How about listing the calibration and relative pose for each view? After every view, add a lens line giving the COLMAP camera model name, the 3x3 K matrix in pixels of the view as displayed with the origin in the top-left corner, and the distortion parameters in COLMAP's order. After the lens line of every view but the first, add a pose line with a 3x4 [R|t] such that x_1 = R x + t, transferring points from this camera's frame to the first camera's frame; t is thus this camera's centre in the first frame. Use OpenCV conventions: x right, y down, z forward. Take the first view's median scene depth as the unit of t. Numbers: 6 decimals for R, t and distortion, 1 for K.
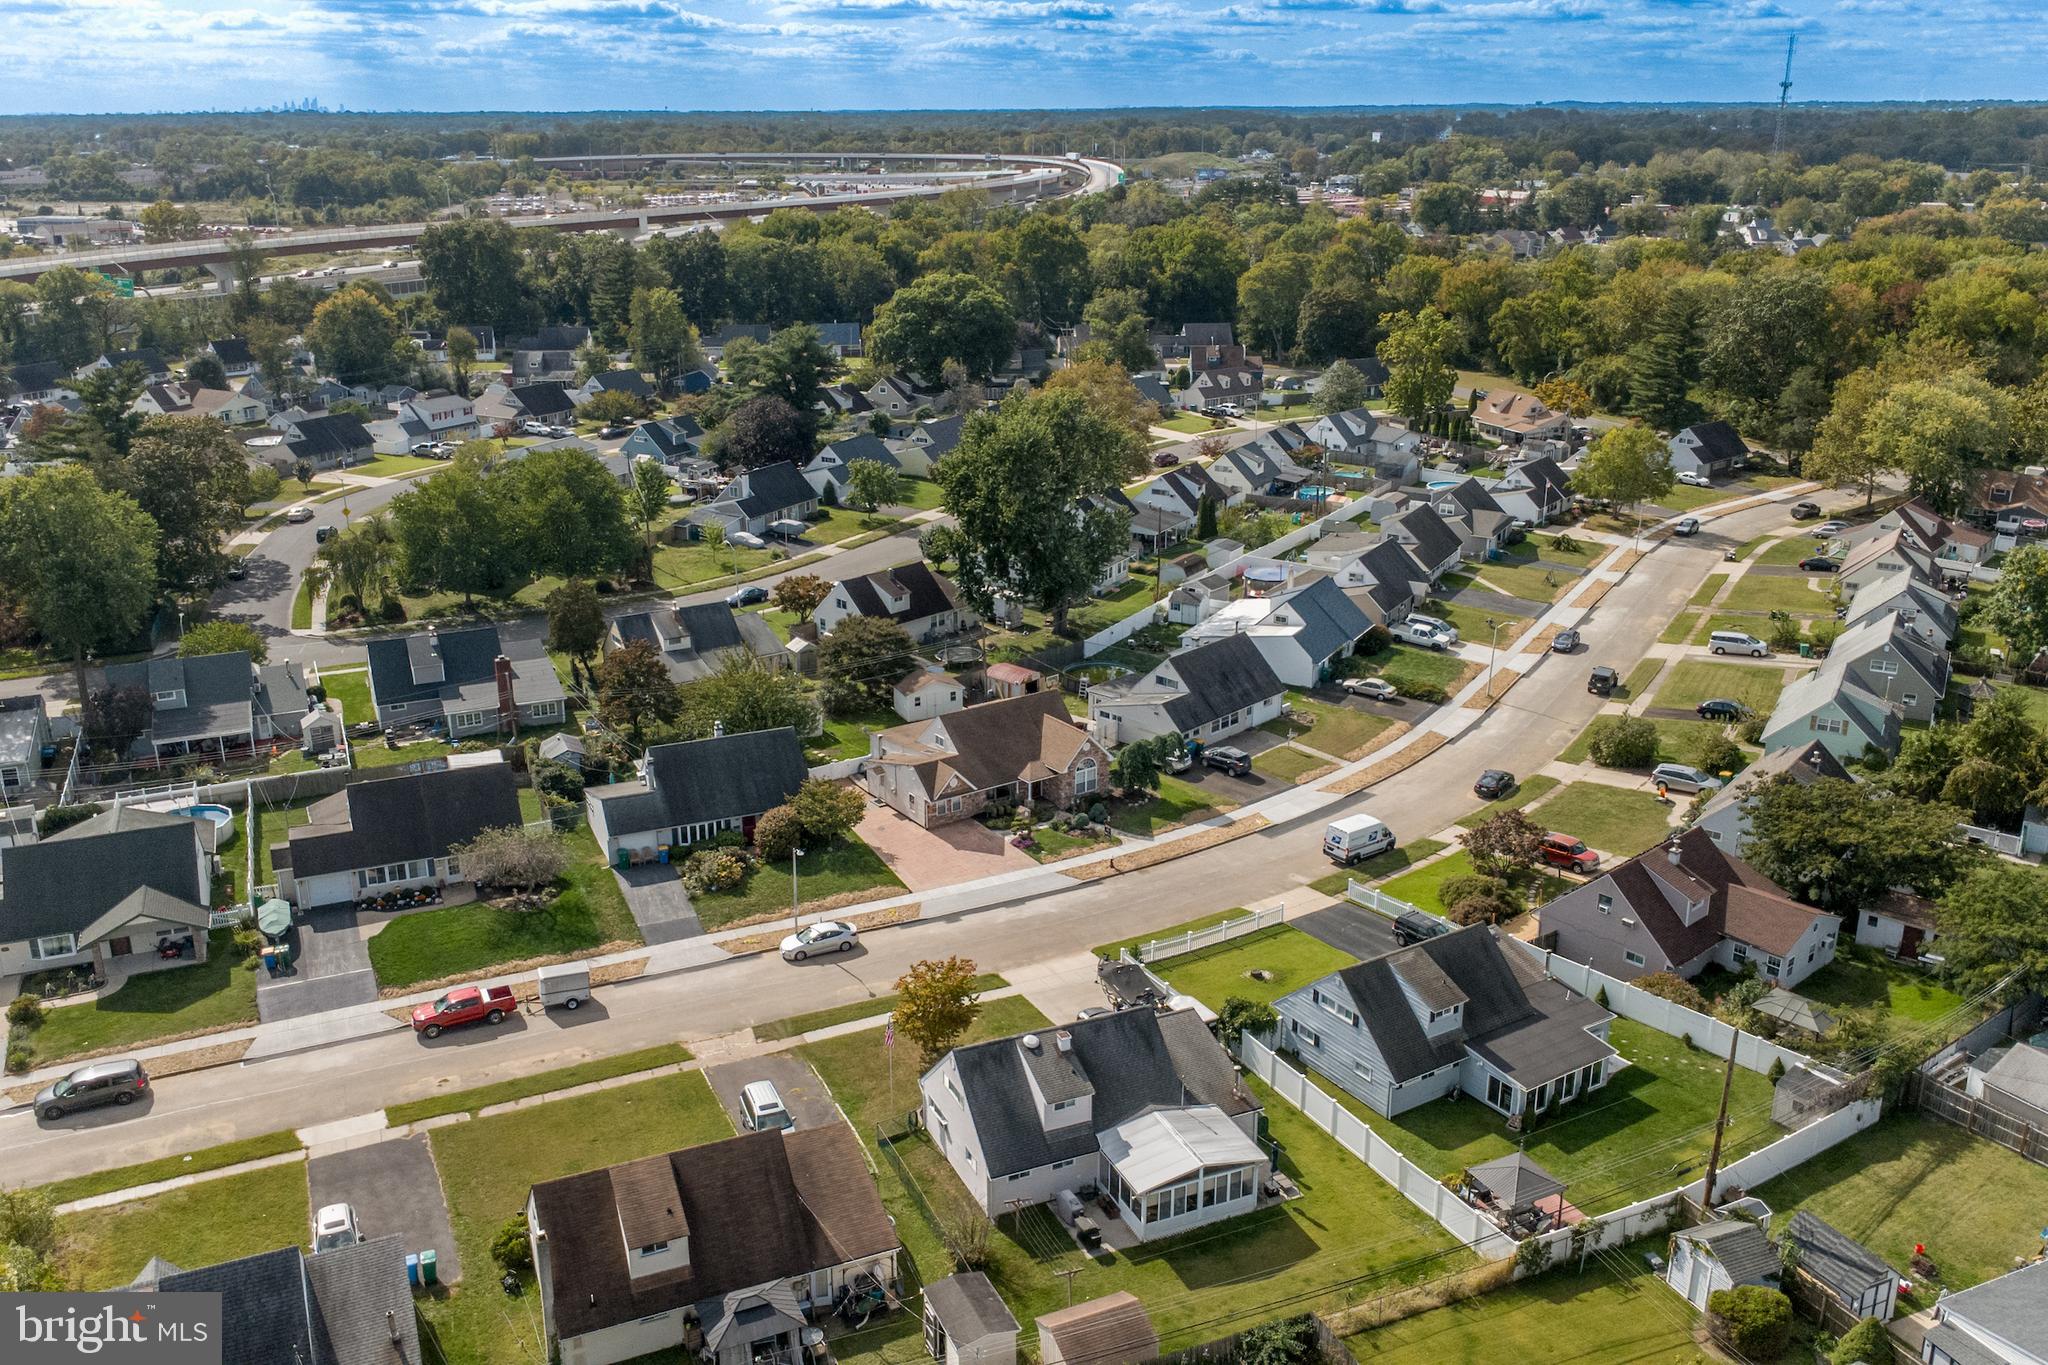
lens RADIAL K [[1705.6, 0, 1024.0], [0, 1705.6, 682.5], [0, 0, 1]] dist [0.002972, 0.010287]
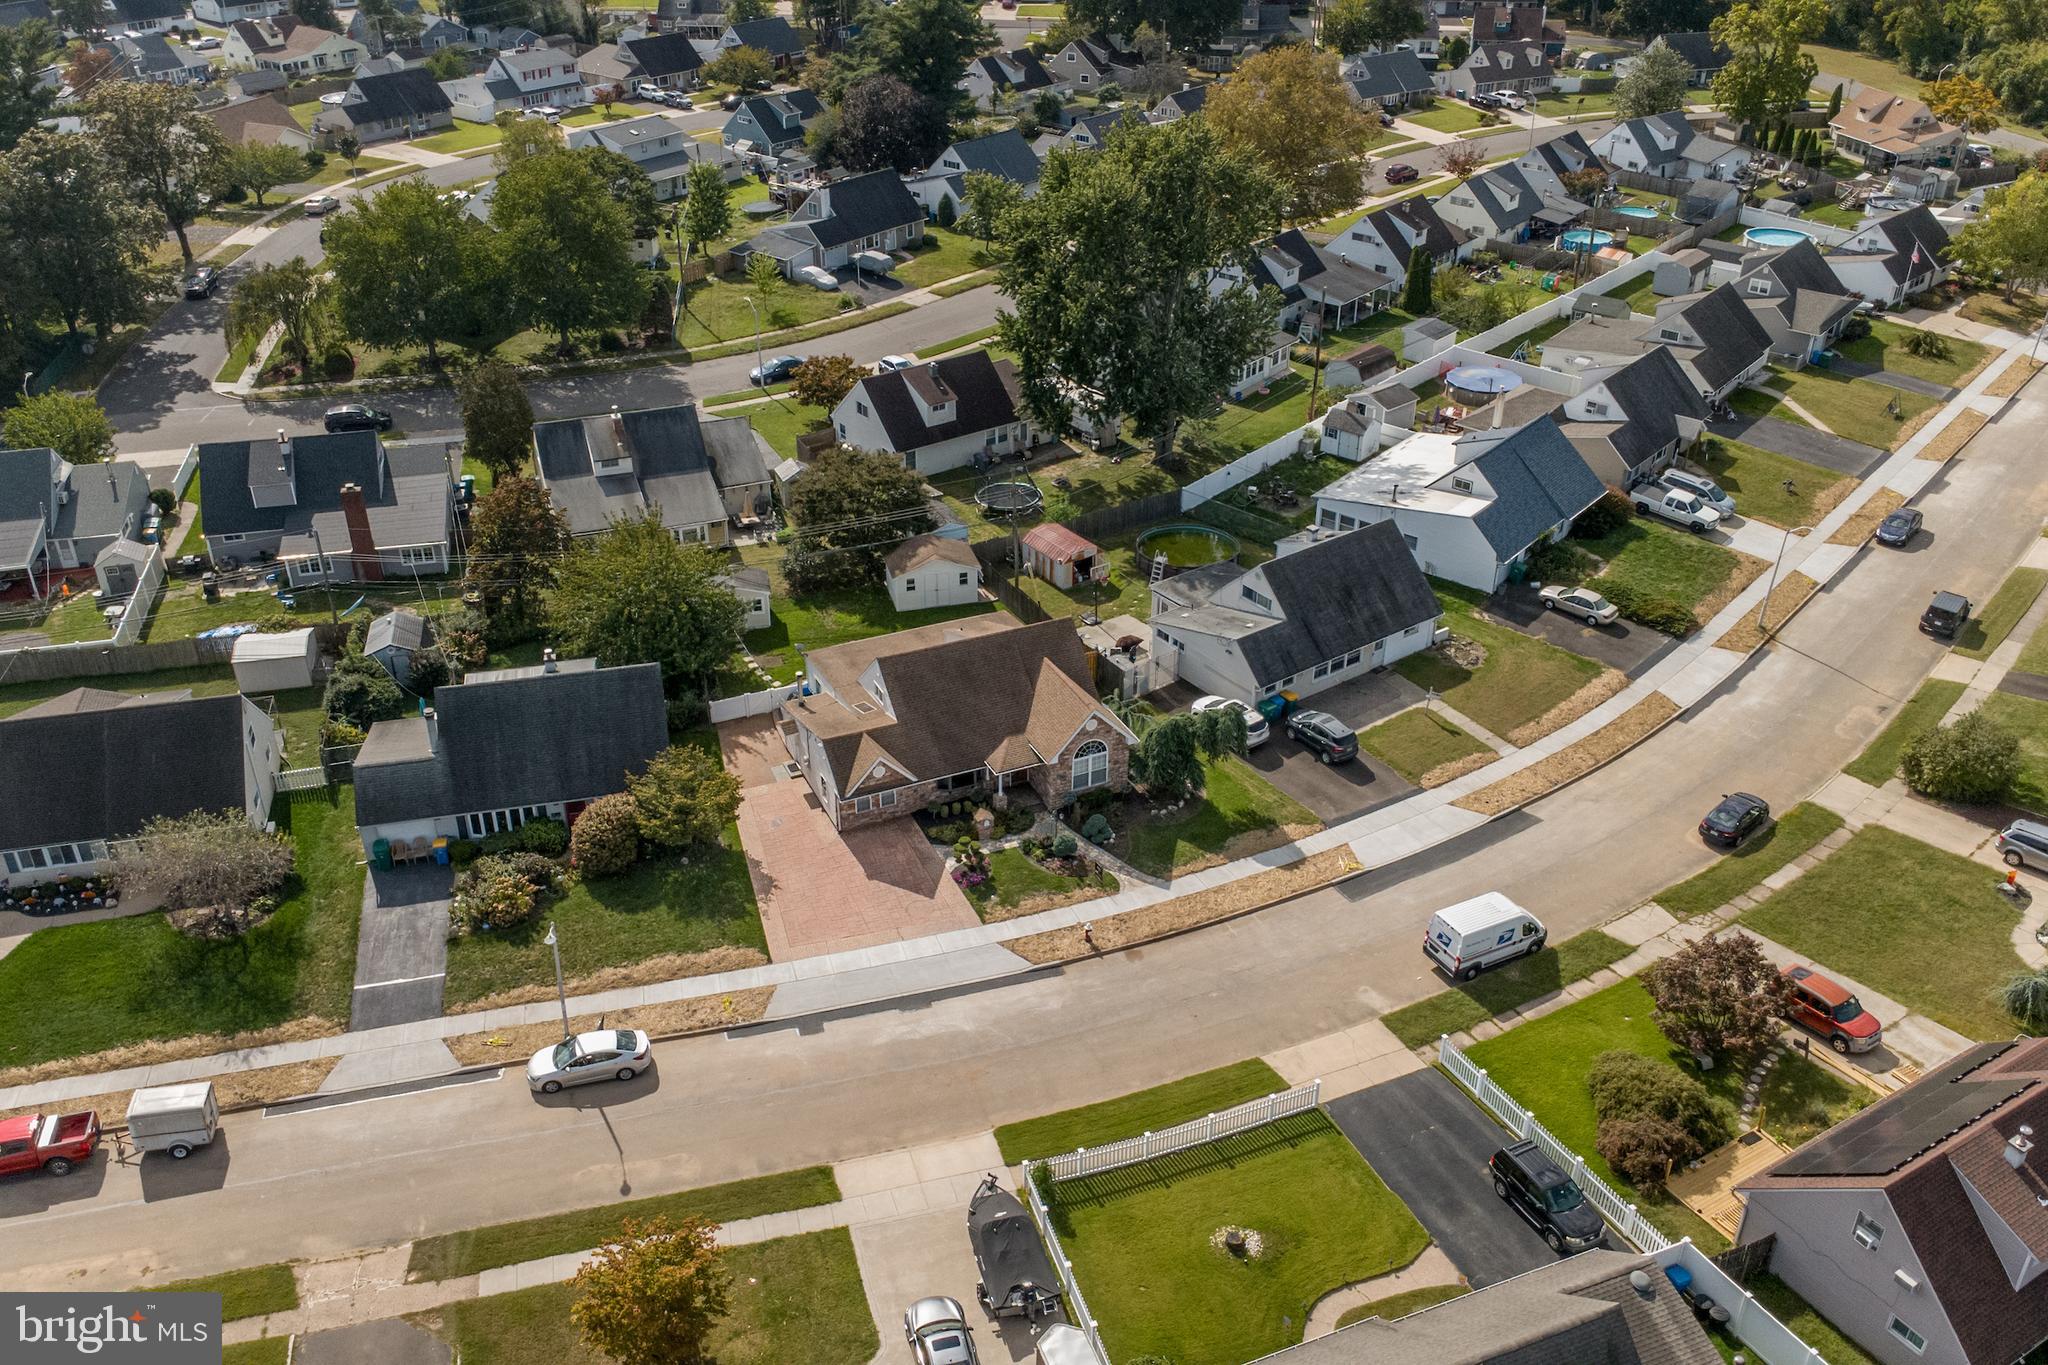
lens RADIAL K [[1704.2, 0, 1024.0], [0, 1704.2, 682.5], [0, 0, 1]] dist [0.022702, -0.028056]
pose [[0.984262, 0.093074, -0.150215, 0.083522], [-0.060663, 0.976358, 0.207471, -0.087833], [0.165974, -0.195094, 0.966639, 0.274728]]
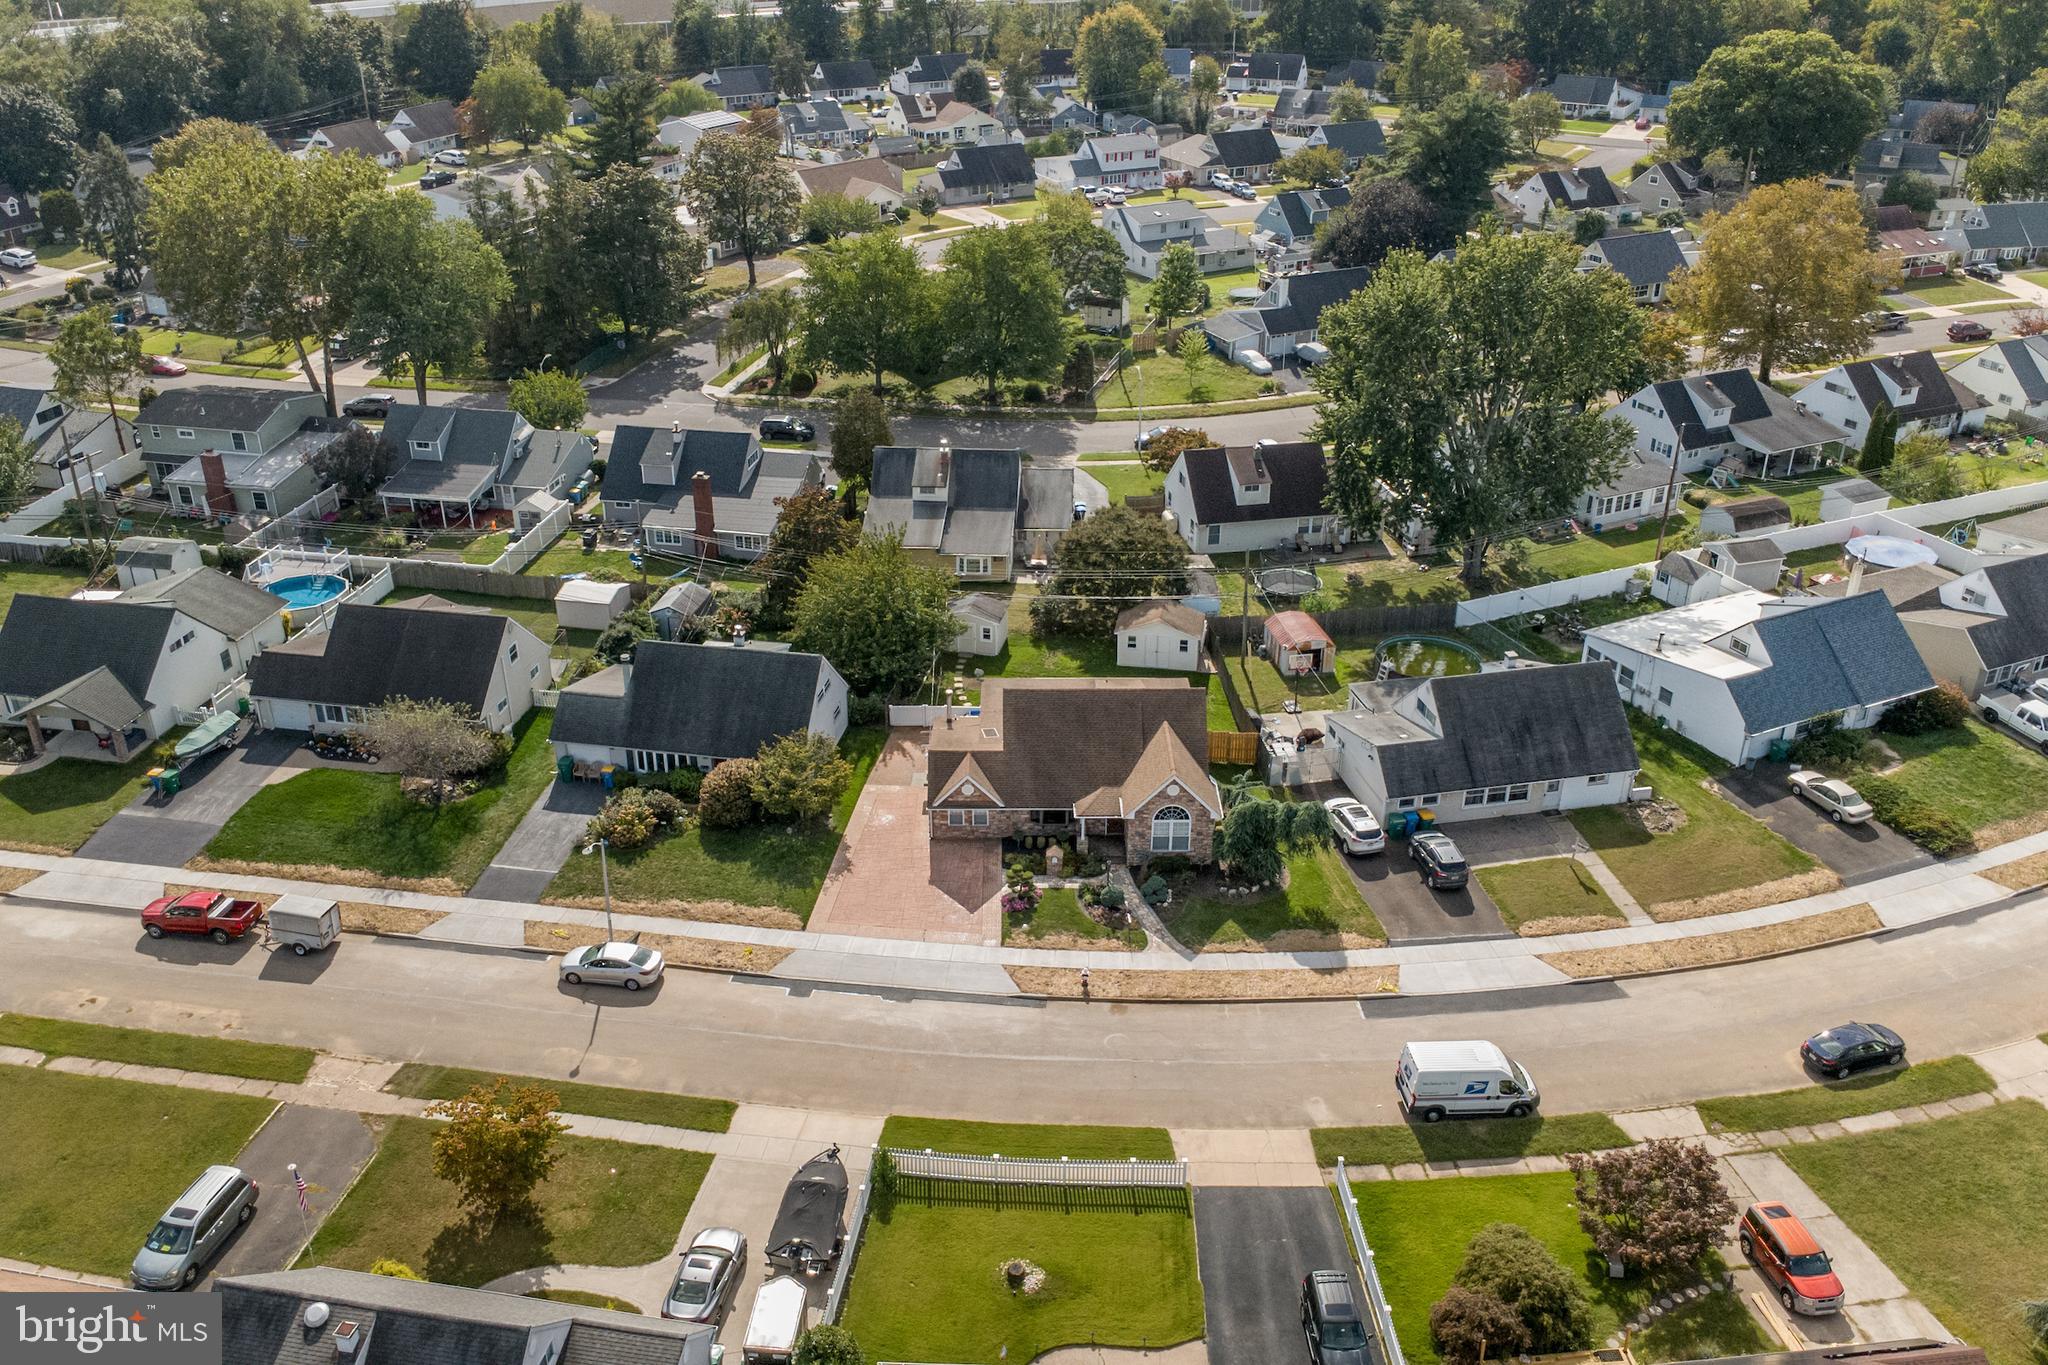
lens RADIAL K [[1704.2, 0, 1024.0], [0, 1704.2, 682.5], [0, 0, 1]] dist [0.022702, -0.028056]
pose [[0.825197, 0.260935, -0.500961, 0.243038], [-0.182625, 0.962517, 0.200520, -0.098983], [0.534507, -0.073980, 0.841920, 0.306626]]
